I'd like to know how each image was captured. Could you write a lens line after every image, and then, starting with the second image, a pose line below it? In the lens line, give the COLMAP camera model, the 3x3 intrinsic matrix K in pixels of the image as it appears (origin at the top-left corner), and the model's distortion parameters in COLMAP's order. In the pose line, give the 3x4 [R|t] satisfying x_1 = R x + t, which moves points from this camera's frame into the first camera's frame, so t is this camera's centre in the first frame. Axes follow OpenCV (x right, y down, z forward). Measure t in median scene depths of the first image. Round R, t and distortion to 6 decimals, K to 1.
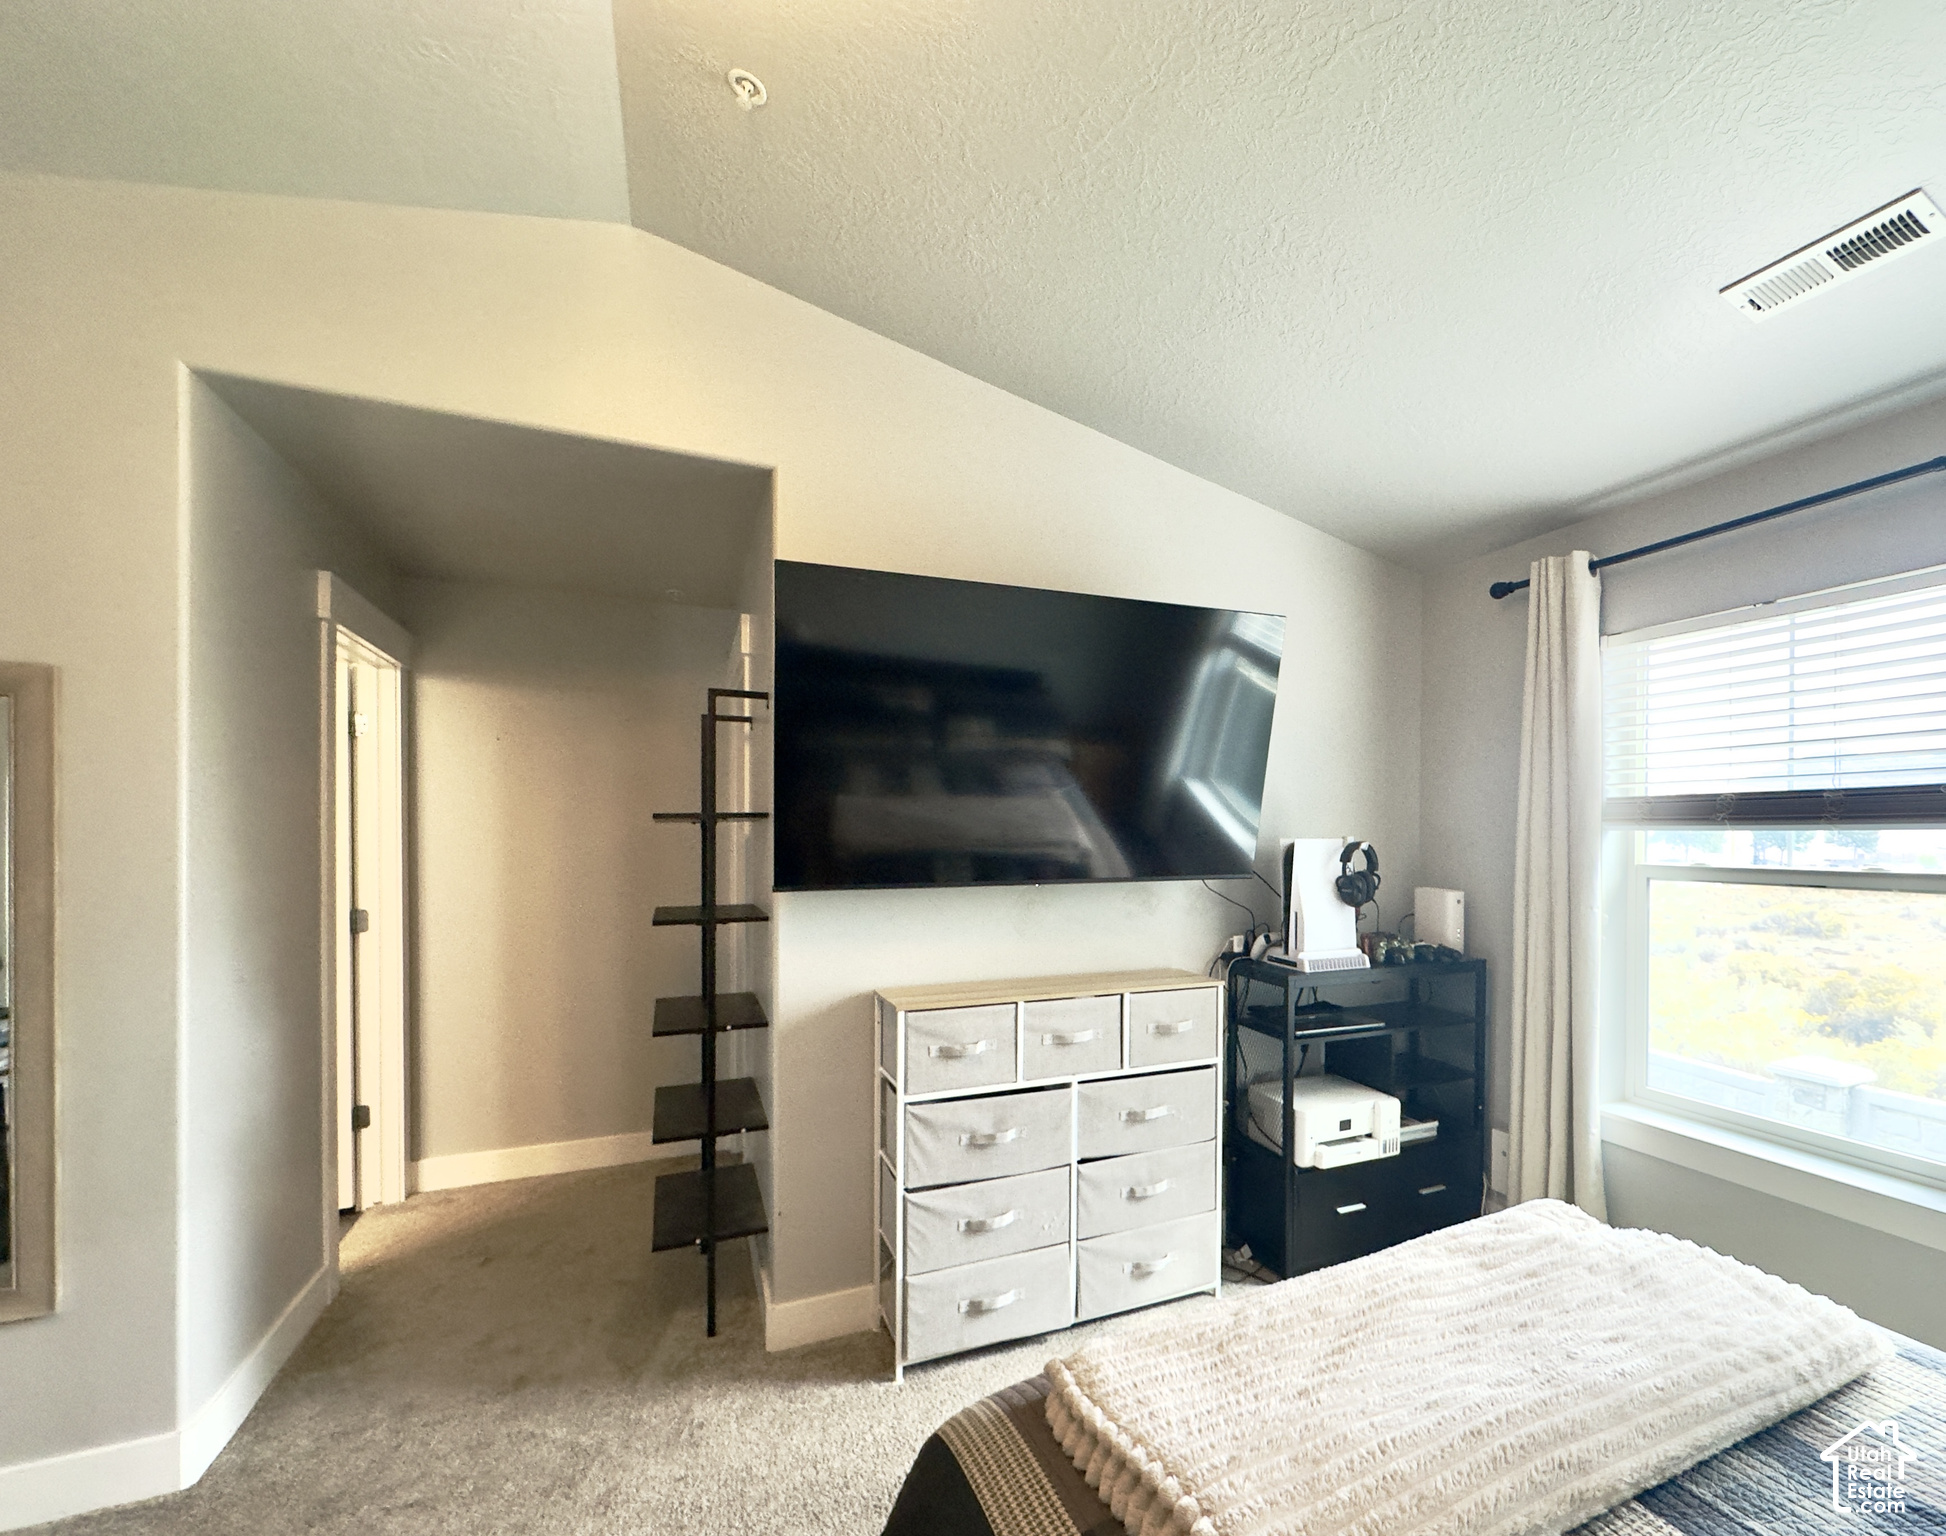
lens RADIAL K [[910.6, 0, 1128.0], [0, 910.6, 837.2], [0, 0, 1]] dist [-0.013448, -0.001102]
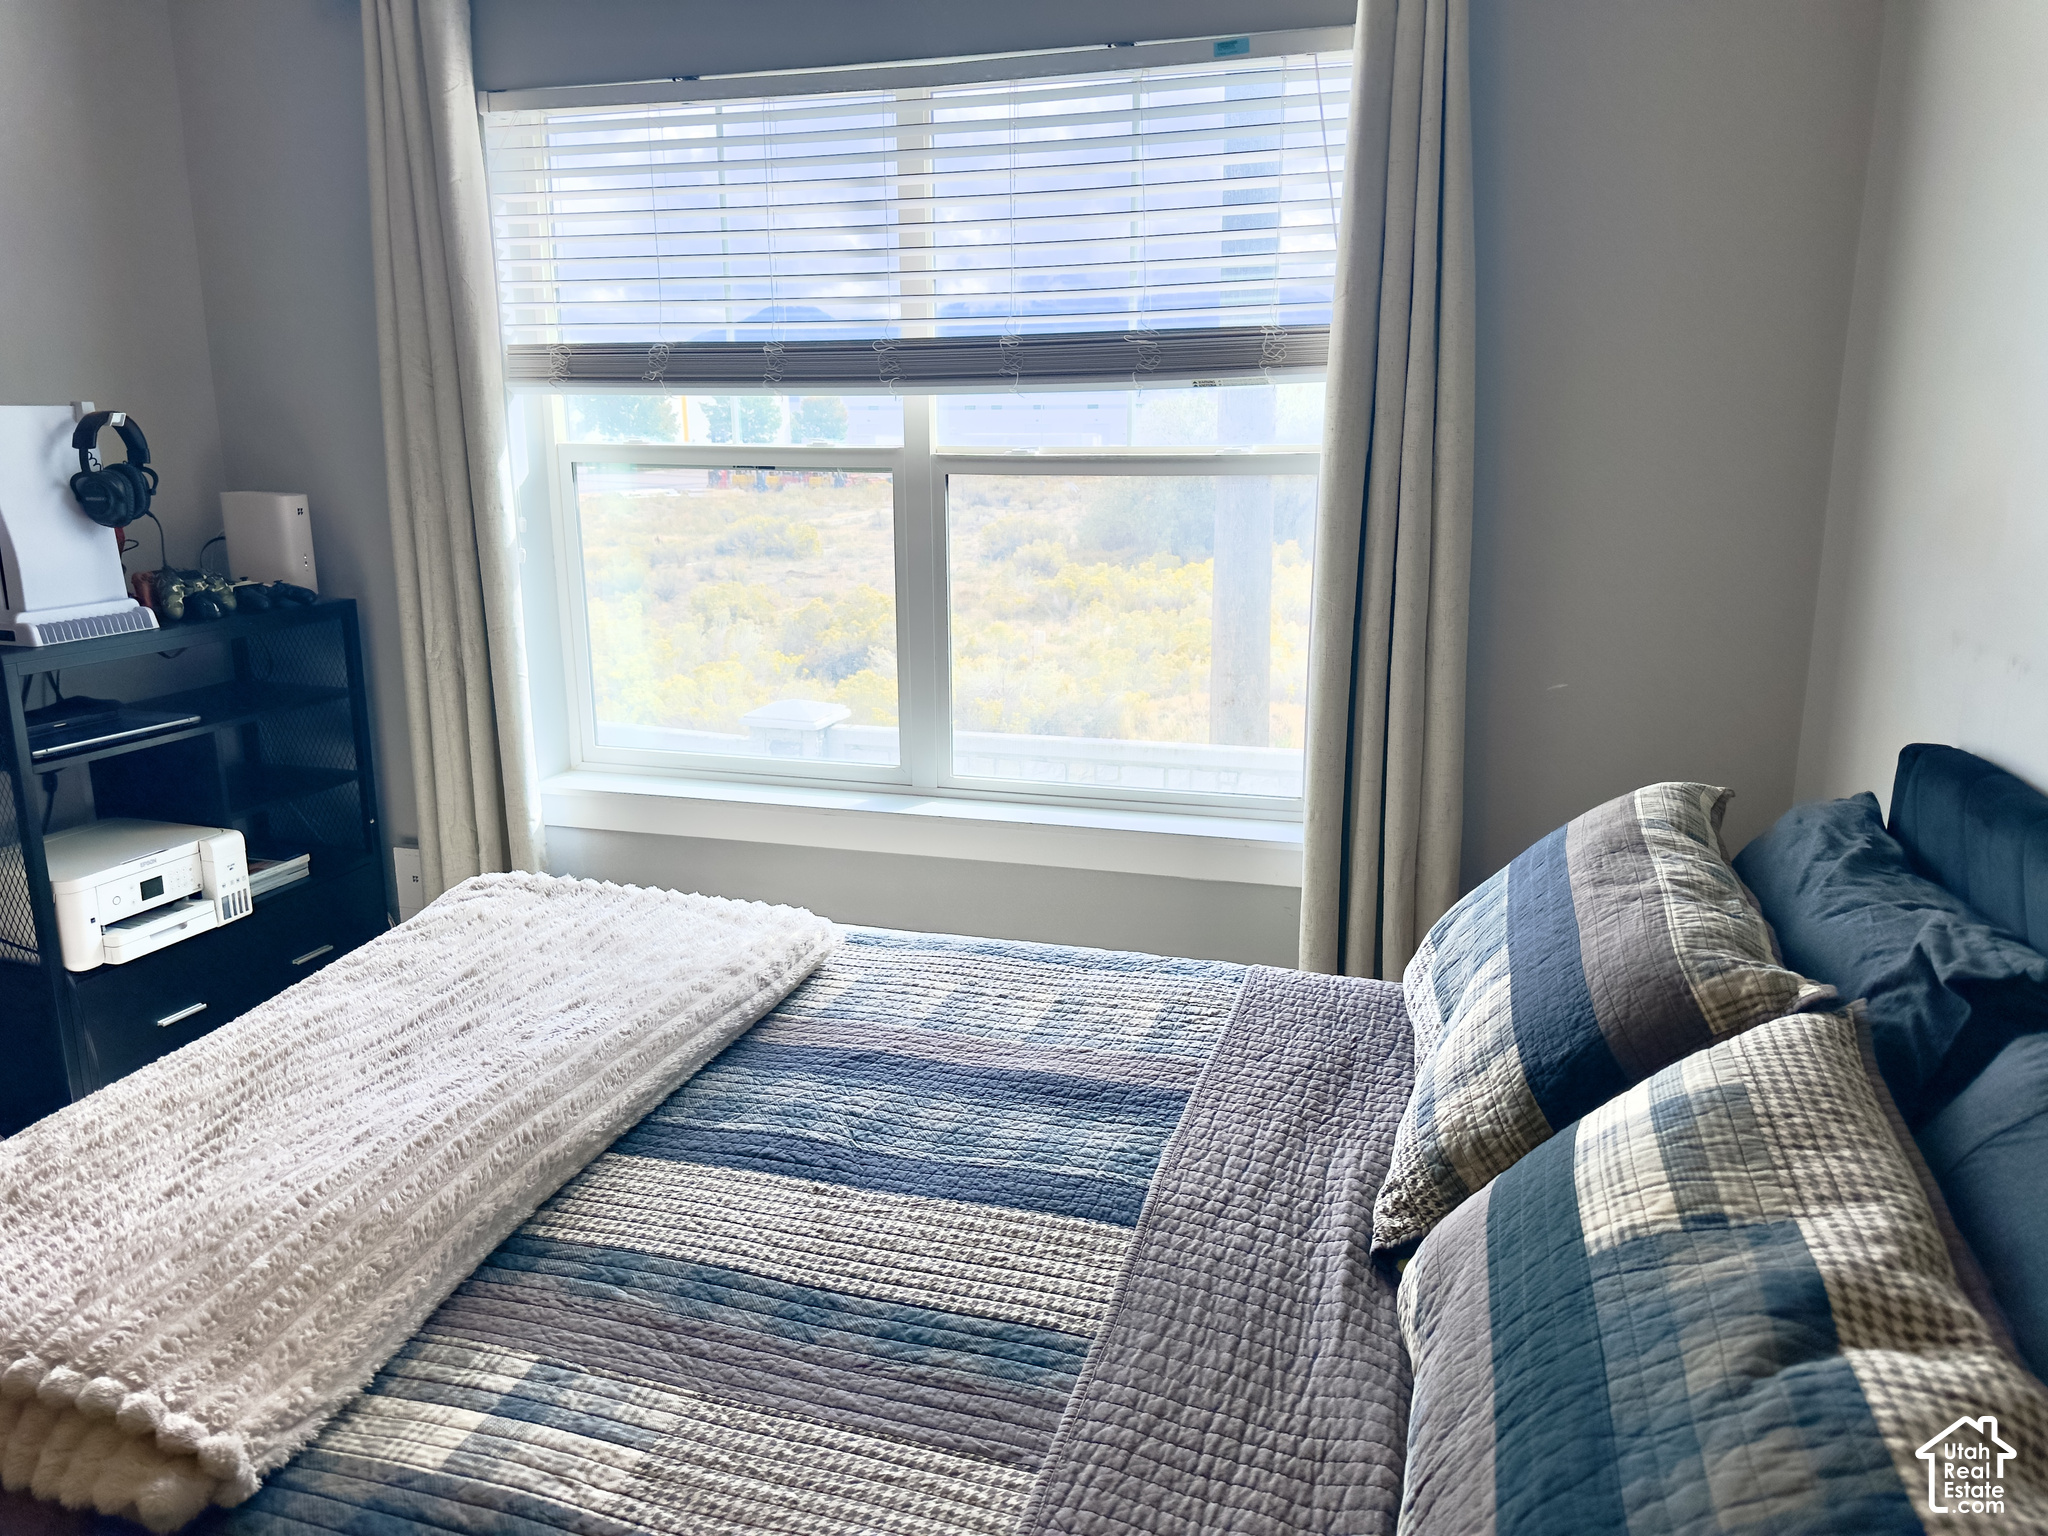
lens RADIAL K [[1443.8, 0, 1037.8], [0, 1443.8, 757.7], [0, 0, 1]] dist [0.038592, -0.061349]
pose [[0.681091, -0.170640, 0.712037, -0.038693], [0.007525, 0.974044, 0.226232, 0.016929], [-0.732160, -0.148726, 0.664697, -0.077891]]
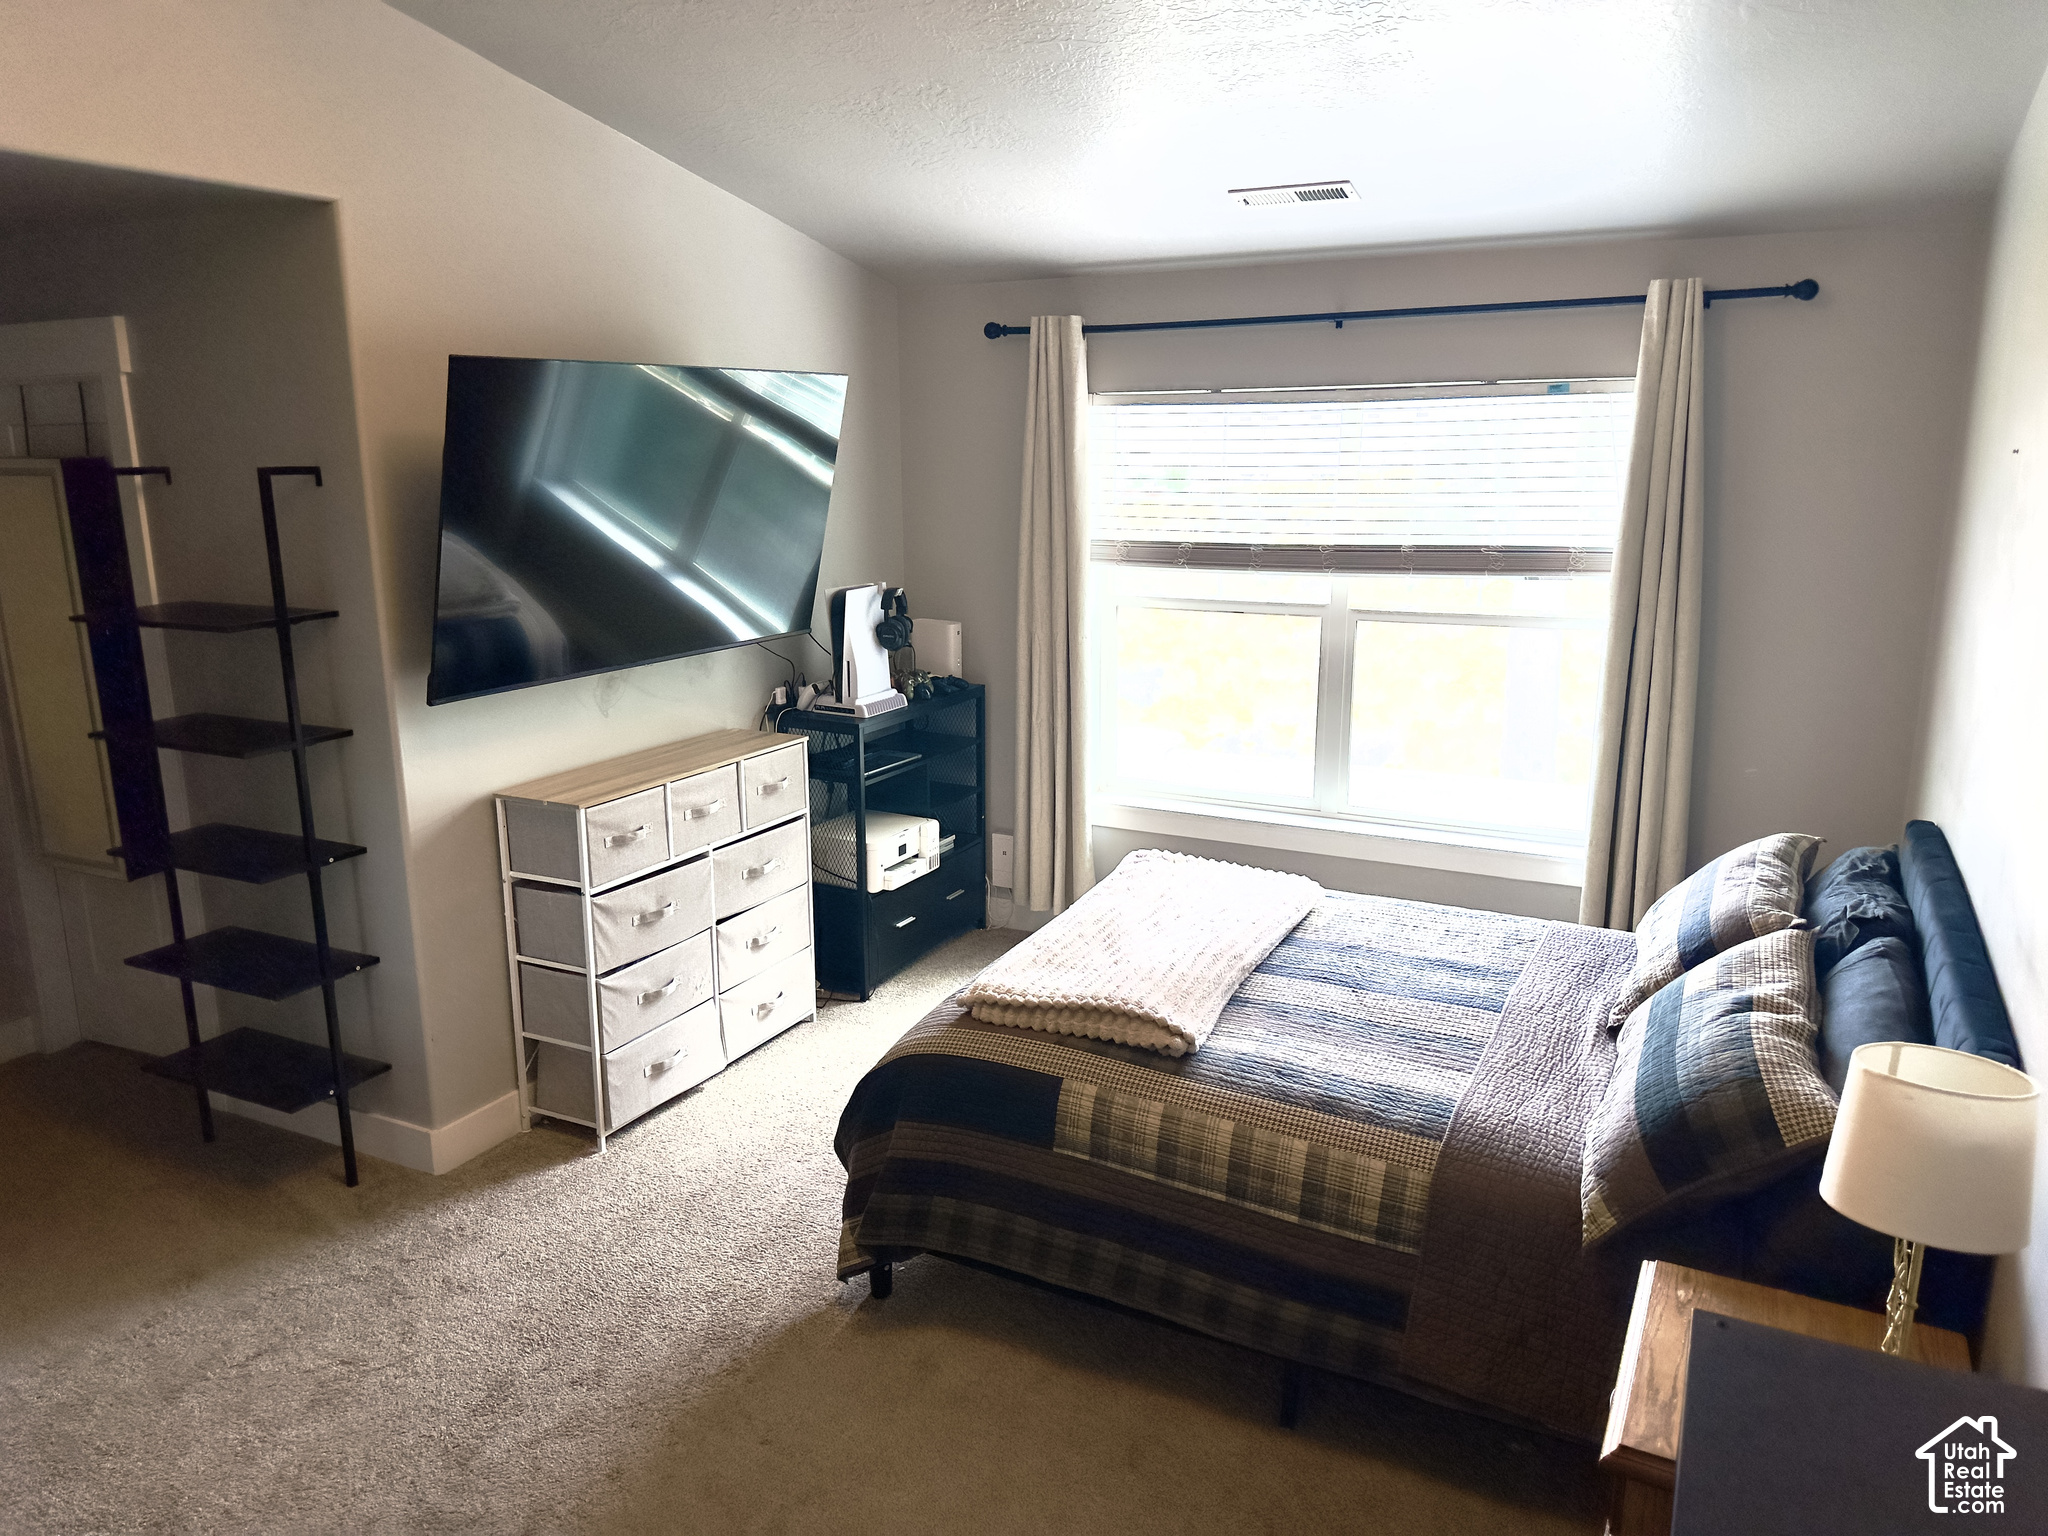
lens RADIAL K [[1406.0, 0, 1024.0], [0, 1406.0, 768.0], [0, 0, 1]] dist [0.162158, -0.383333]
pose [[0.812773, -0.139983, 0.565513, -0.650119], [0.012653, 0.974716, 0.223090, -0.174667], [-0.582443, -0.174167, 0.793994, -0.467195]]
